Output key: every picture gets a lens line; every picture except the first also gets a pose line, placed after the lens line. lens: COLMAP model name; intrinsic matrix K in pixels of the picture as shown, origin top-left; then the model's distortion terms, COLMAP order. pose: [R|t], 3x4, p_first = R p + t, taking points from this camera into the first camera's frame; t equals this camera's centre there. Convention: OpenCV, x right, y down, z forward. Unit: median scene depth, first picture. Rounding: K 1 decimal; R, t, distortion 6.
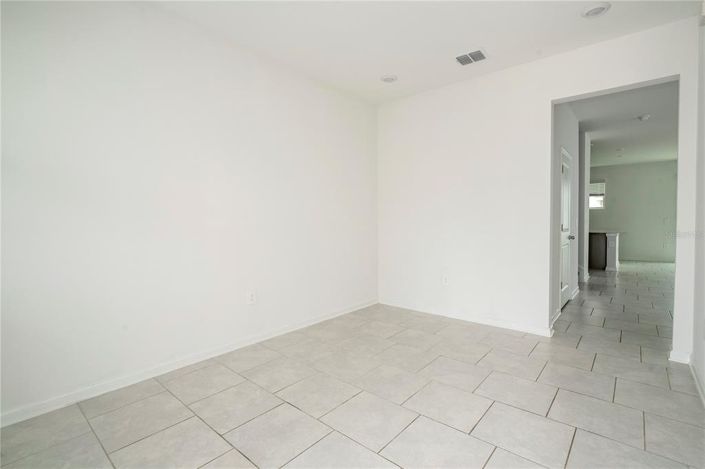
lens RADIAL K [[323.0, 0, 354.2], [0, 323.0, 230.8], [0, 0, 1]] dist [0.003845, 0.000178]
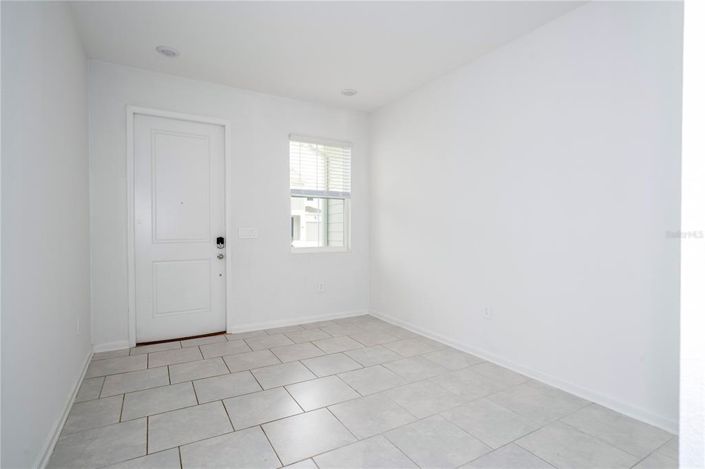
lens RADIAL K [[356.8, 0, 354.2], [0, 356.8, 233.0], [0, 0, 1]] dist [-0.017280, -0.000923]
pose [[-0.337454, 0.011107, -0.941276, 0.930925], [-0.029966, 0.999297, 0.022535, -0.043069], [0.940865, 0.035811, -0.336884, 1.133056]]
